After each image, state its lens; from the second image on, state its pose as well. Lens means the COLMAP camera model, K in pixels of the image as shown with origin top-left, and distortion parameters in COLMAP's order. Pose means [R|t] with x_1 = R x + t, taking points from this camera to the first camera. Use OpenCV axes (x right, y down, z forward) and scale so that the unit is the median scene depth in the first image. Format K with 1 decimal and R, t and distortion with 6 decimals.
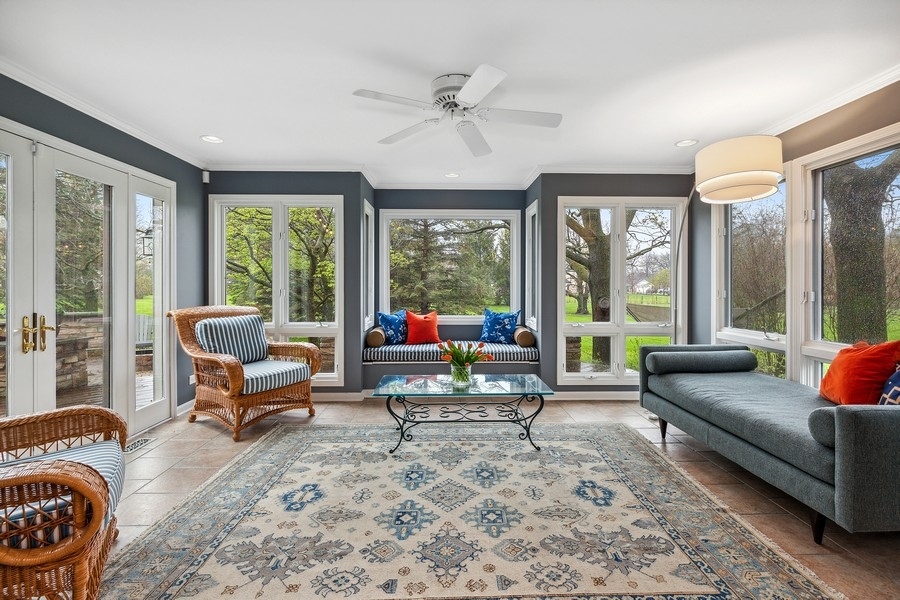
lens RADIAL K [[416.0, 0, 459.0], [0, 416.0, 286.8], [0, 0, 1]] dist [0.004173, -0.000435]
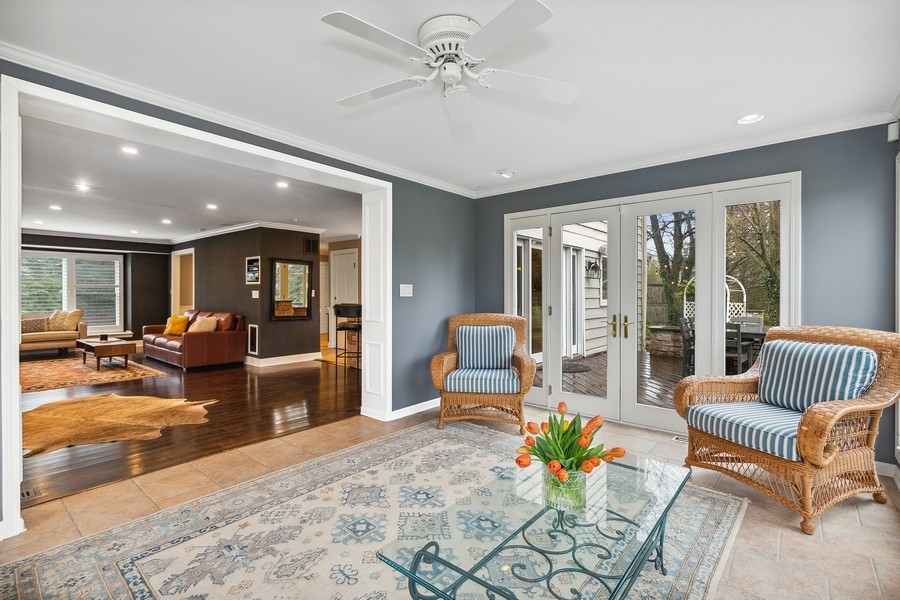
lens RADIAL K [[416.0, 0, 450.6], [0, 416.0, 296.6], [0, 0, 1]] dist [0.004173, -0.000435]
pose [[-0.670507, 0.004222, -0.741891, 0.725577], [-0.008068, 0.999883, 0.012981, -0.017119], [0.741859, 0.014690, -0.670395, 1.961212]]
